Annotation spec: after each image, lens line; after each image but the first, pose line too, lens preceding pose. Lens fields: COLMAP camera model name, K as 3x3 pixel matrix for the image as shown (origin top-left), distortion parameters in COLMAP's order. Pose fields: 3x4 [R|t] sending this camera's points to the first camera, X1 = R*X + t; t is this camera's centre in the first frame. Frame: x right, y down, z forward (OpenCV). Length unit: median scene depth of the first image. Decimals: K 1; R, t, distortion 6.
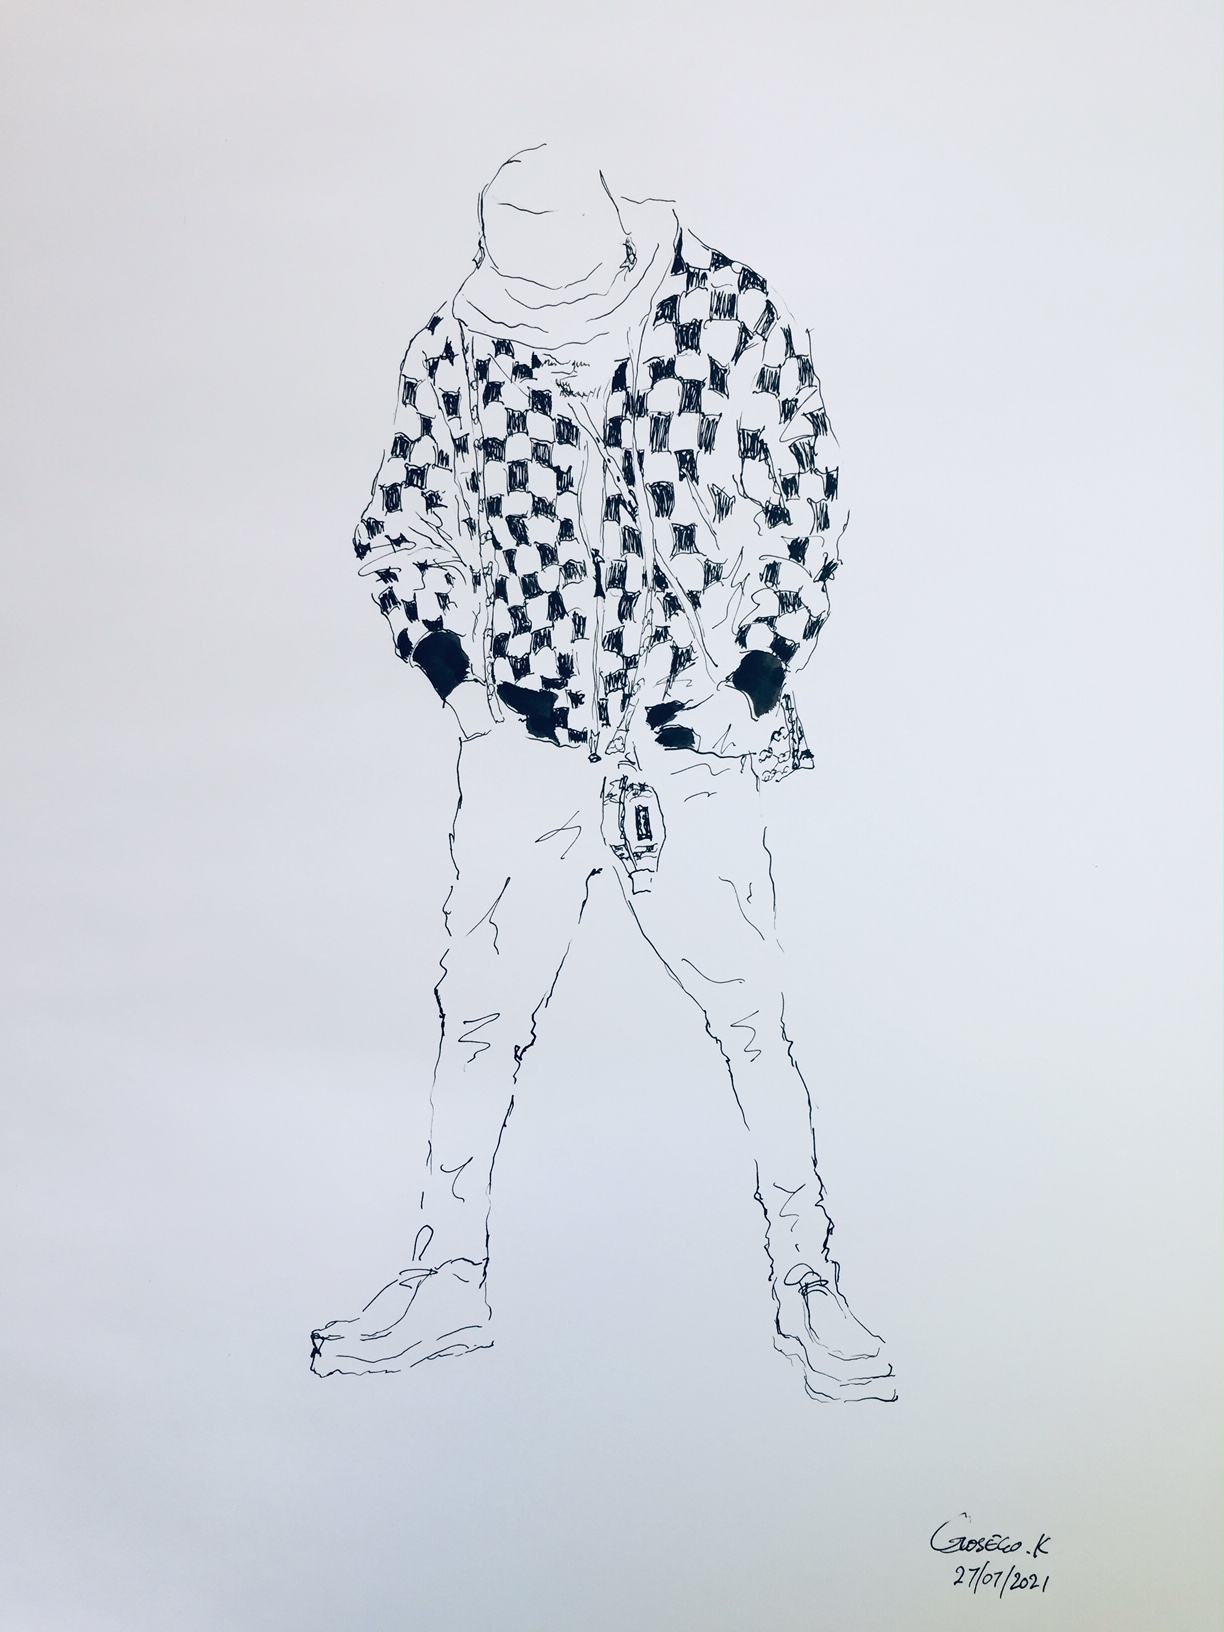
lens RADIAL K [[1377.3, 0, 609.2], [0, 1377.3, 816.2], [0, 0, 1]] dist [0.046522, -0.039539]
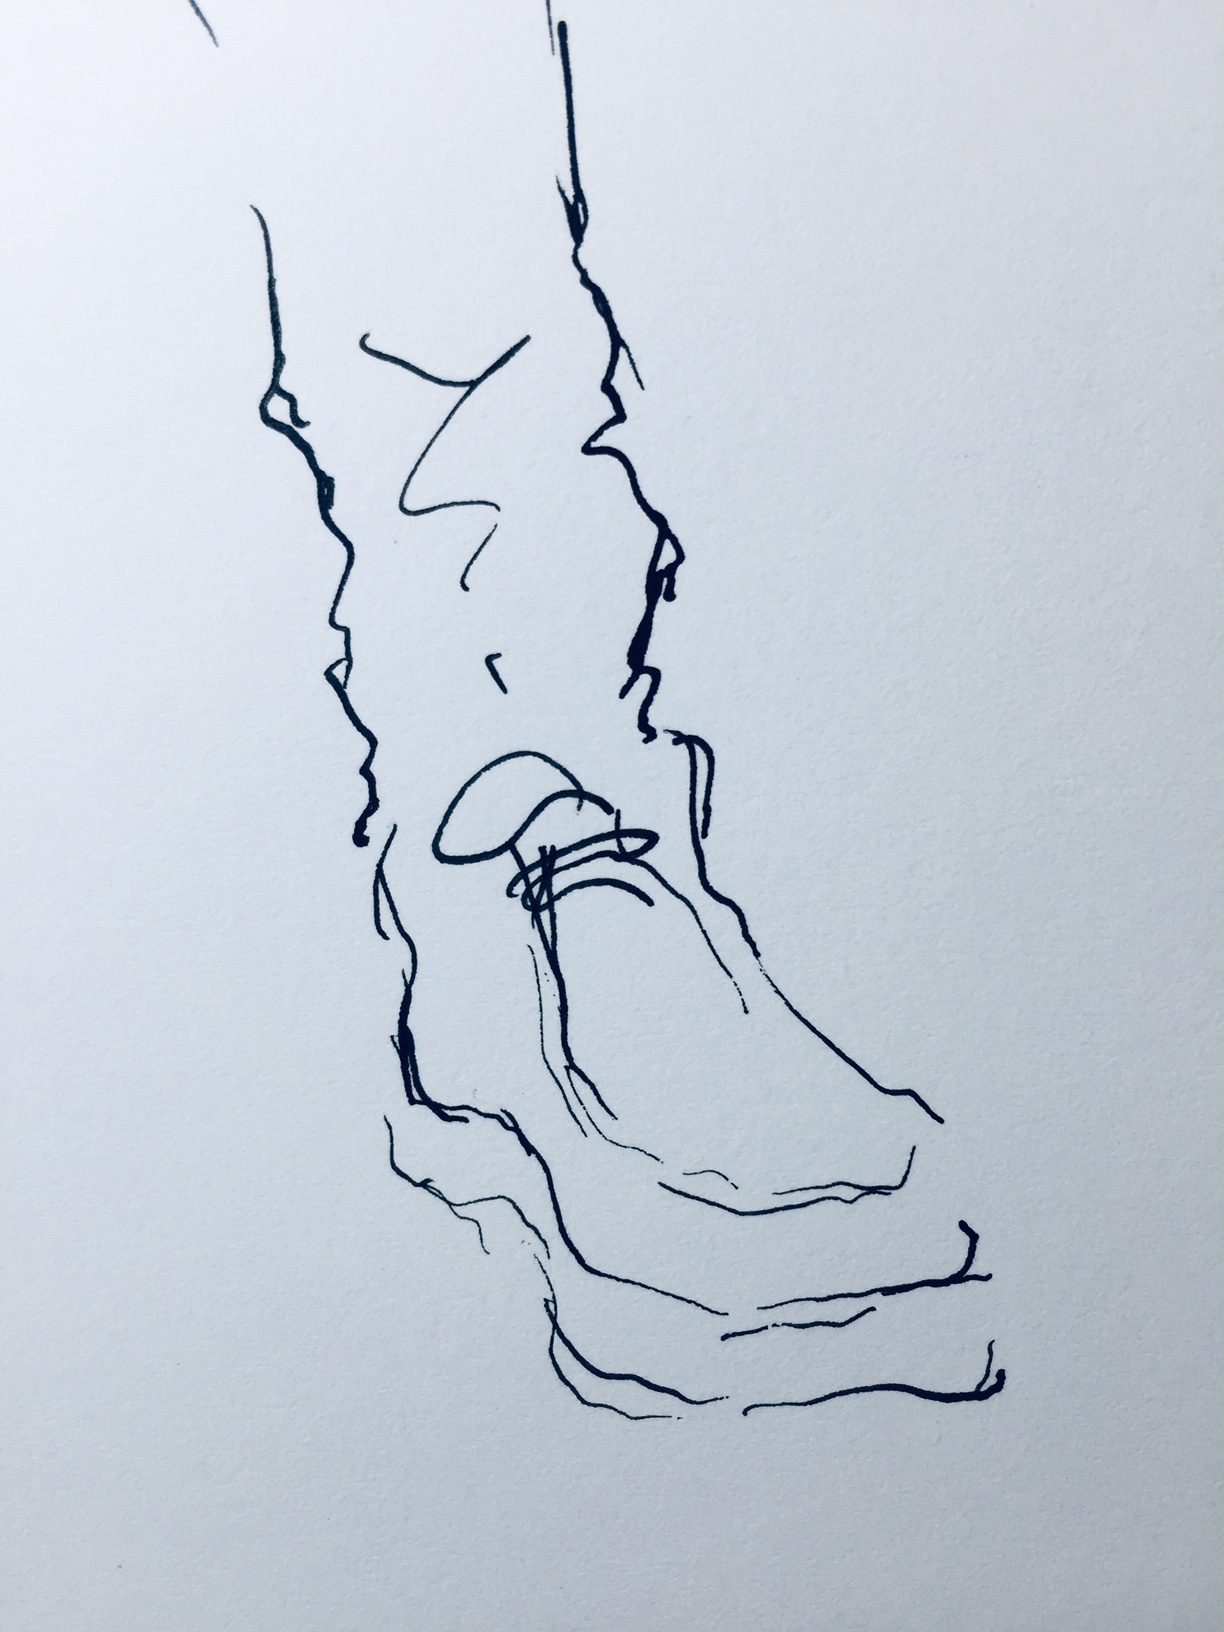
lens RADIAL K [[1377.3, 0, 614.0], [0, 1377.3, 815.8], [0, 0, 1]] dist [0.046522, -0.039539]
pose [[0.998541, -0.029981, 0.044905, 0.143394], [0.024895, 0.993639, 0.109827, 0.311374], [-0.047912, -0.108549, 0.992936, 0.805864]]
